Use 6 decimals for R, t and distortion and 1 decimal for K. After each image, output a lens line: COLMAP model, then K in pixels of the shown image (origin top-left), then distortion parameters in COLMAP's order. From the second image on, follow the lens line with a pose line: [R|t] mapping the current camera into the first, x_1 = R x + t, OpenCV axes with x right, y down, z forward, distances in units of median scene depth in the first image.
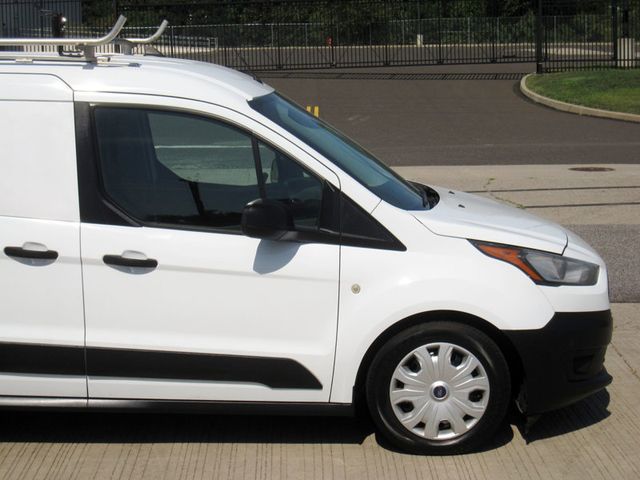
lens RADIAL K [[1306.1, 0, 320.0], [0, 1306.1, 240.0], [0, 0, 1]] dist [-0.154714, 0.080935]
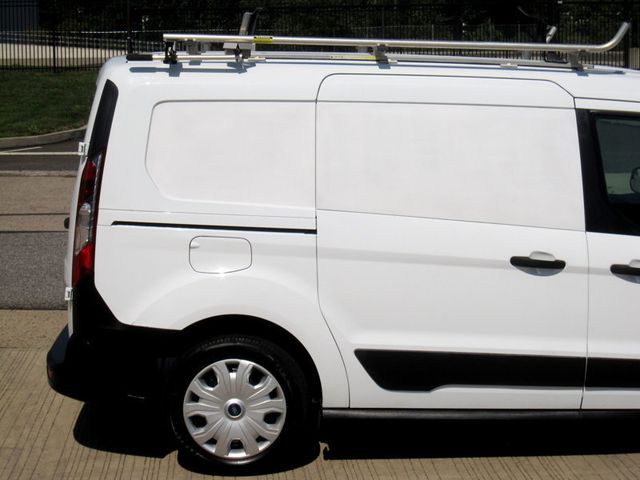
lens RADIAL K [[1306.1, 0, 320.0], [0, 1306.1, 240.0], [0, 0, 1]] dist [-0.154714, 0.080935]
pose [[0.996872, -0.001676, 0.079021, -0.456861], [0.002064, 0.999986, -0.004831, -0.002678], [-0.079011, 0.004979, 0.996861, 0.035452]]
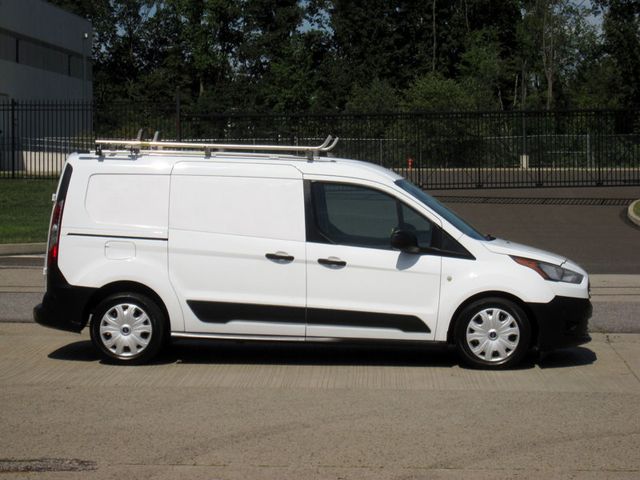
lens RADIAL K [[2042.5, 0, 320.0], [0, 2042.5, 240.0], [0, 0, 1]] dist [-0.016828, -0.766219]
pose [[0.999351, 0.017956, -0.031218, -0.068914], [-0.021419, 0.993204, -0.114402, 0.323676], [0.028951, 0.114996, 0.992944, -1.964452]]
